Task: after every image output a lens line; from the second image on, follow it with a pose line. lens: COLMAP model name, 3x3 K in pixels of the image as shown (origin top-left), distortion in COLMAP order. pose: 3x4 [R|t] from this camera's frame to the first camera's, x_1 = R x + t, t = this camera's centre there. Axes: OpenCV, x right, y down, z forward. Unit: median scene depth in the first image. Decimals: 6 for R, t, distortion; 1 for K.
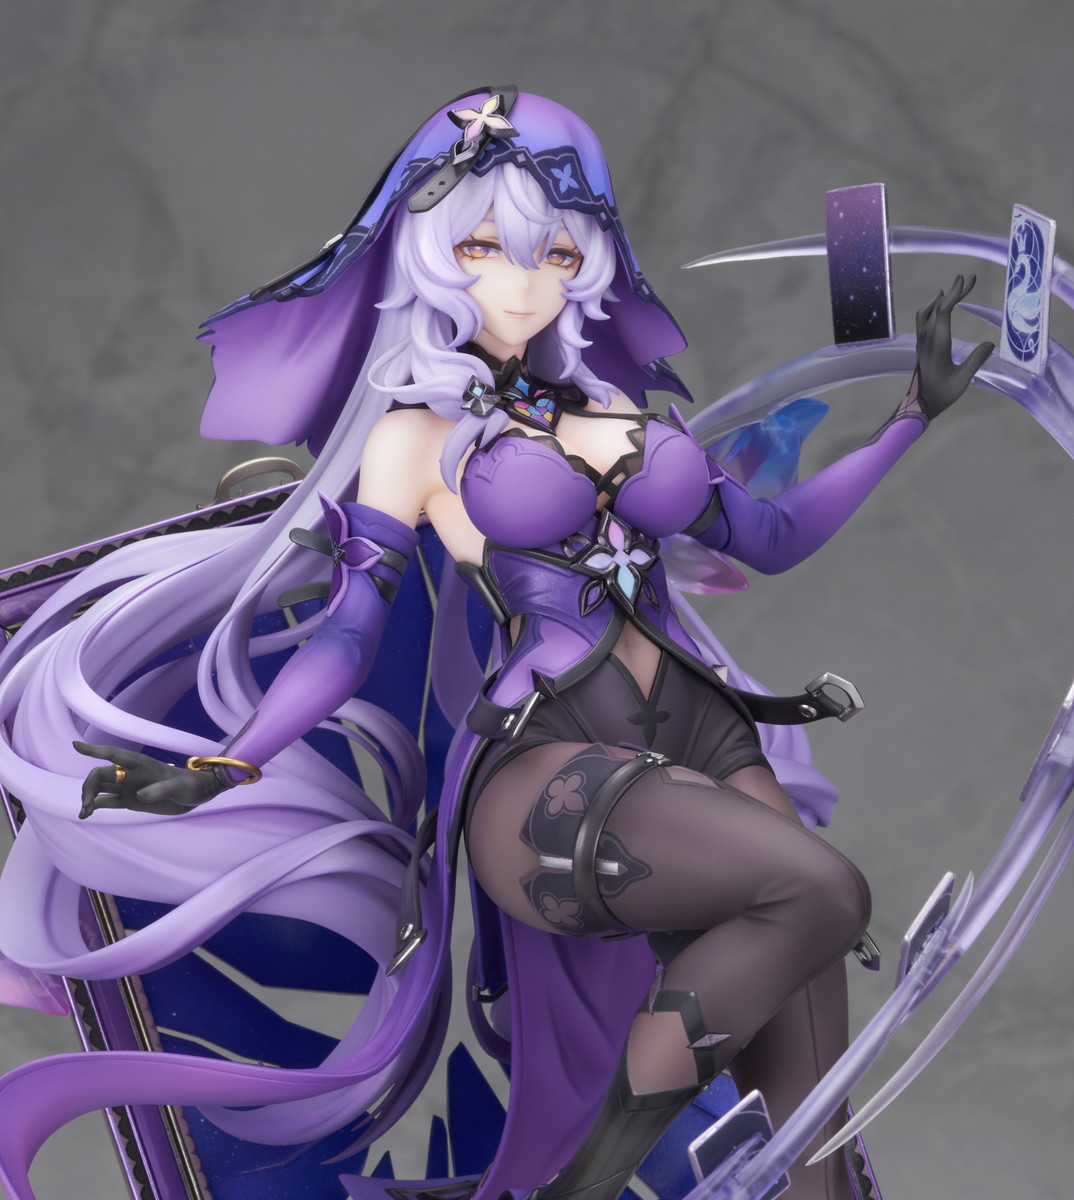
lens RADIAL K [[8161.5, 0, 539.0], [0, 8161.5, 603.0], [0, 0, 1]] dist [-0.126974, 0.000000]
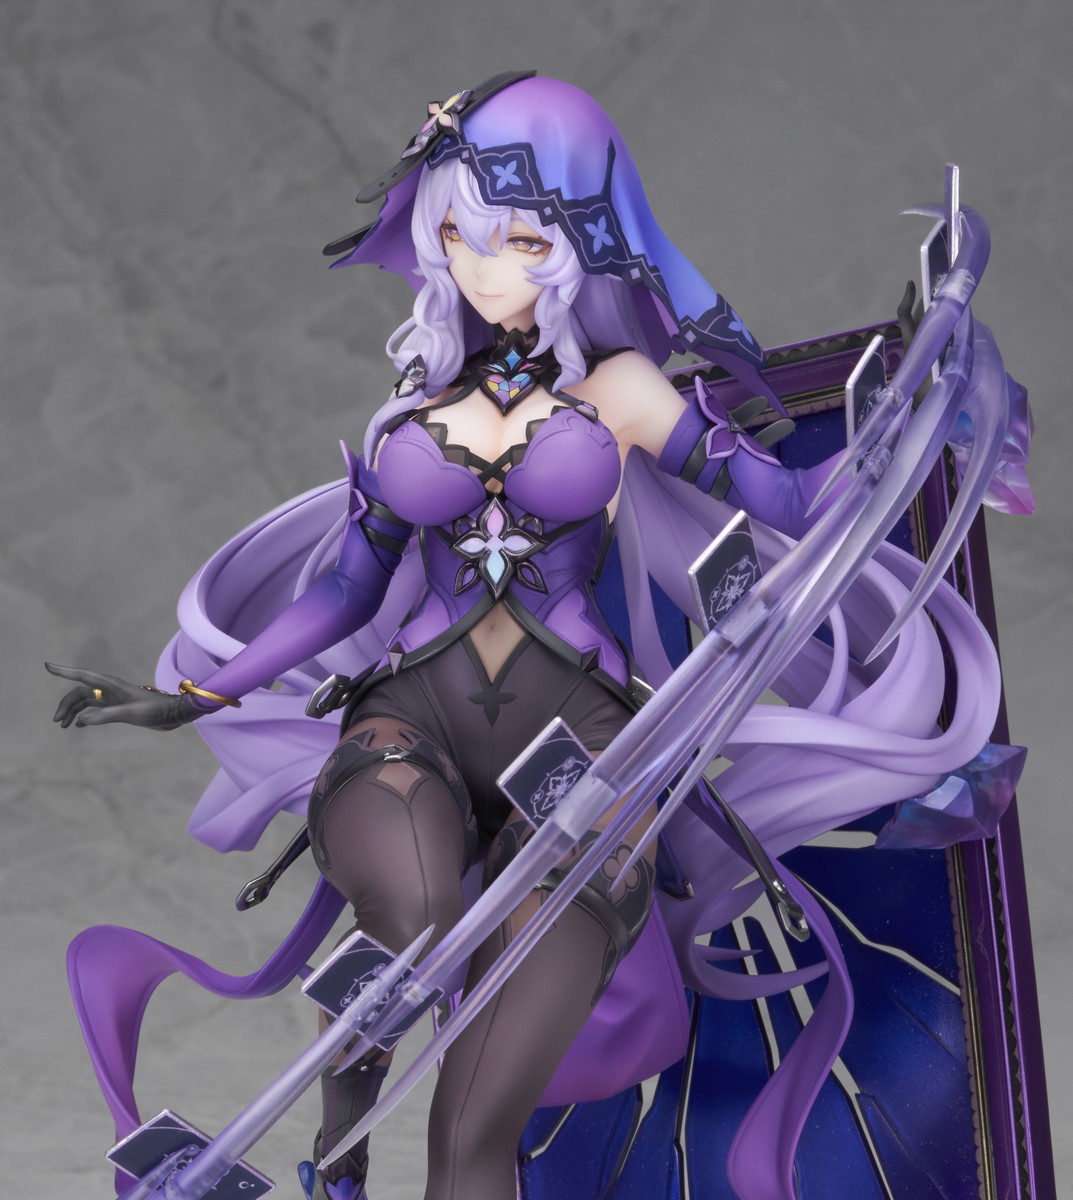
lens RADIAL K [[8161.5, 0, 536.1], [0, 8161.5, 597.4], [0, 0, 1]] dist [-0.126974, 0.000000]
pose [[0.756700, 0.120274, -0.642604, 0.691869], [-0.017683, 0.986337, 0.163786, -0.171275], [0.653524, -0.112573, 0.748488, 0.205155]]
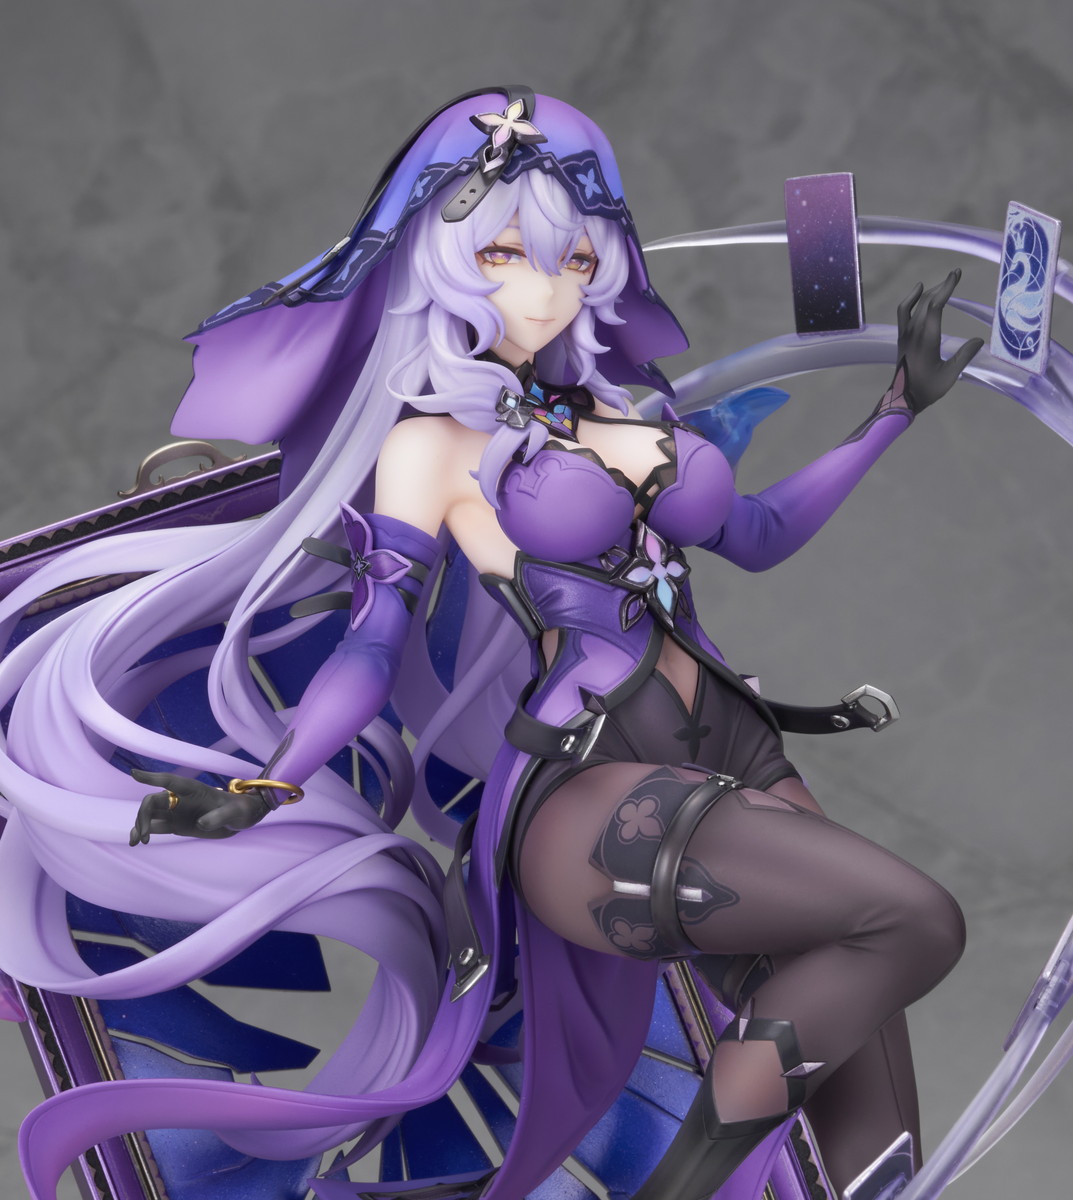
lens RADIAL K [[8161.5, 0, 537.6], [0, 8161.5, 599.2], [0, 0, 1]] dist [-0.126974, 0.000000]
pose [[0.987252, -0.012234, 0.158696, -0.160144], [0.005531, 0.999076, 0.042613, -0.043928], [-0.159071, -0.041192, 0.986408, 0.025775]]
